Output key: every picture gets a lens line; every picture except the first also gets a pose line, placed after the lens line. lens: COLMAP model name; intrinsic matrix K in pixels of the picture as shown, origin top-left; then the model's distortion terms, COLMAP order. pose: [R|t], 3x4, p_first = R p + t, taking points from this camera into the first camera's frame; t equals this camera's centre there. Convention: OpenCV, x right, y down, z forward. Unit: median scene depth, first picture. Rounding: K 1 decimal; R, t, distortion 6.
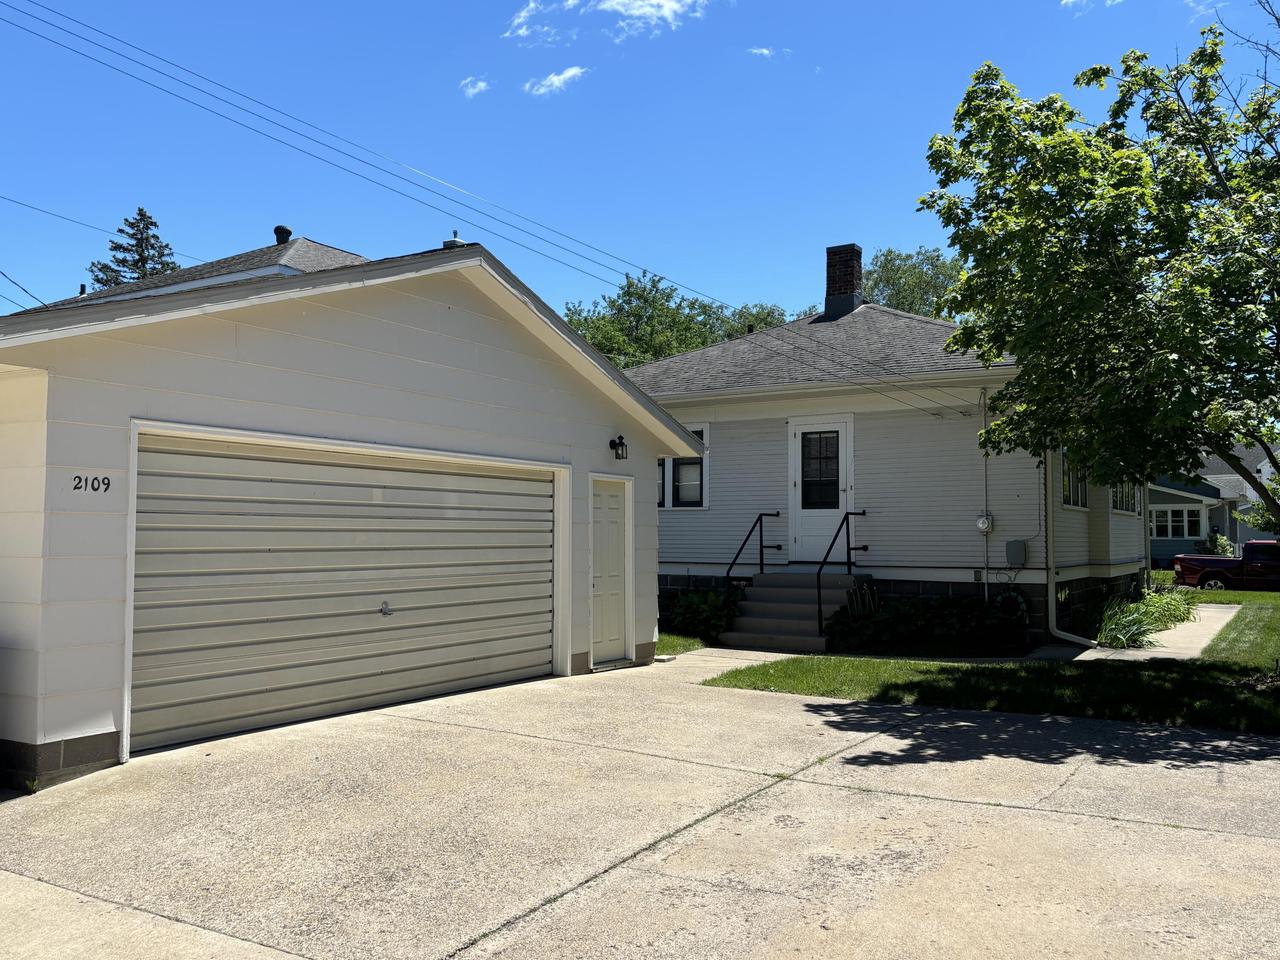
lens RADIAL K [[1087.6, 0, 639.4], [0, 1087.6, 480.8], [0, 0, 1]] dist [0.014392, -0.016482]
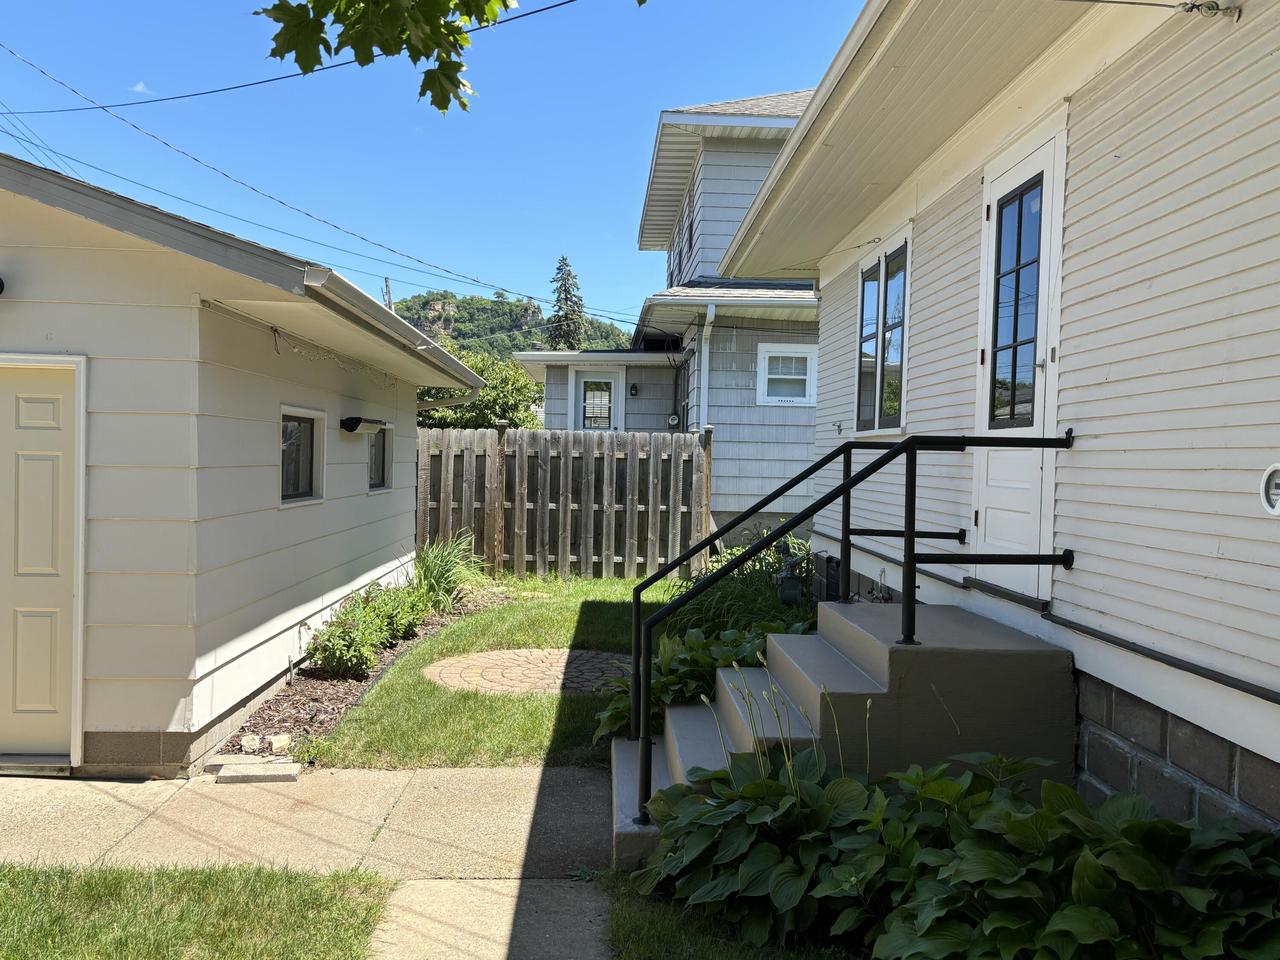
lens RADIAL K [[1087.6, 0, 639.3], [0, 1087.6, 479.9], [0, 0, 1]] dist [0.014392, -0.016482]
pose [[0.542145, 0.029361, -0.839772, 0.388037], [0.018165, 0.998746, 0.046646, 0.024985], [0.840089, -0.040544, 0.540932, 0.747716]]
